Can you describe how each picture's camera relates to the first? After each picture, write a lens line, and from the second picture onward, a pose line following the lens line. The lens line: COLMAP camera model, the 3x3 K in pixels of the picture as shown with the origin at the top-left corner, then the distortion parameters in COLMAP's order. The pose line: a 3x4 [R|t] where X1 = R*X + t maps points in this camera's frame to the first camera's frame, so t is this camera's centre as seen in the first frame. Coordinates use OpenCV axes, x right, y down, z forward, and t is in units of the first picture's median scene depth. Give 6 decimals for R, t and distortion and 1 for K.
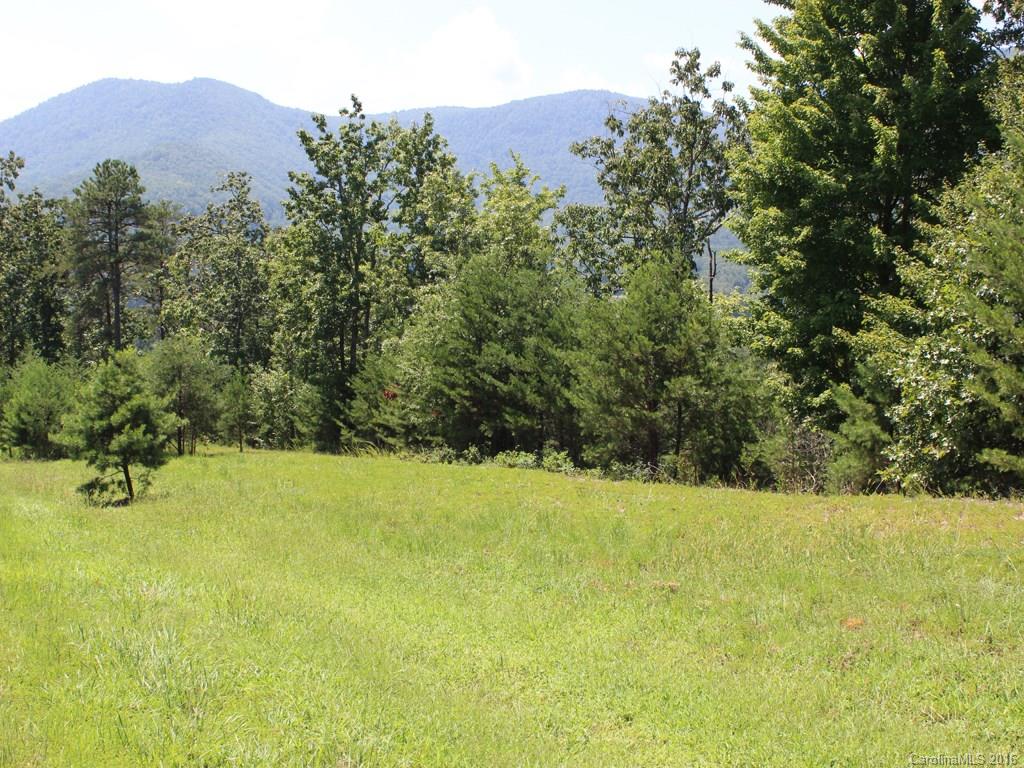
lens RADIAL K [[1197.0, 0, 494.6], [0, 1197.0, 415.1], [0, 0, 1]] dist [-0.096164, 0.104236]
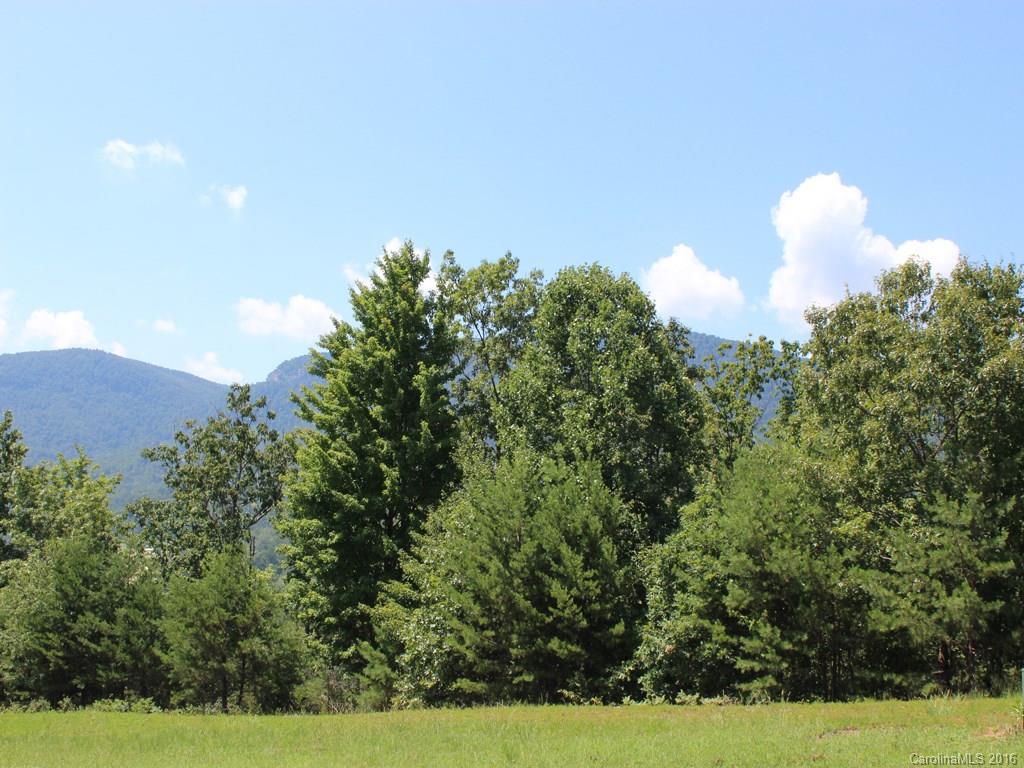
lens RADIAL K [[1167.1, 0, 565.7], [0, 1167.1, 389.2], [0, 0, 1]] dist [-0.138117, 0.173952]
pose [[0.879905, 0.068094, 0.470245, -0.160305], [0.043549, 0.973955, -0.222522, 0.000000], [-0.473150, 0.216277, 0.854022, -0.360008]]
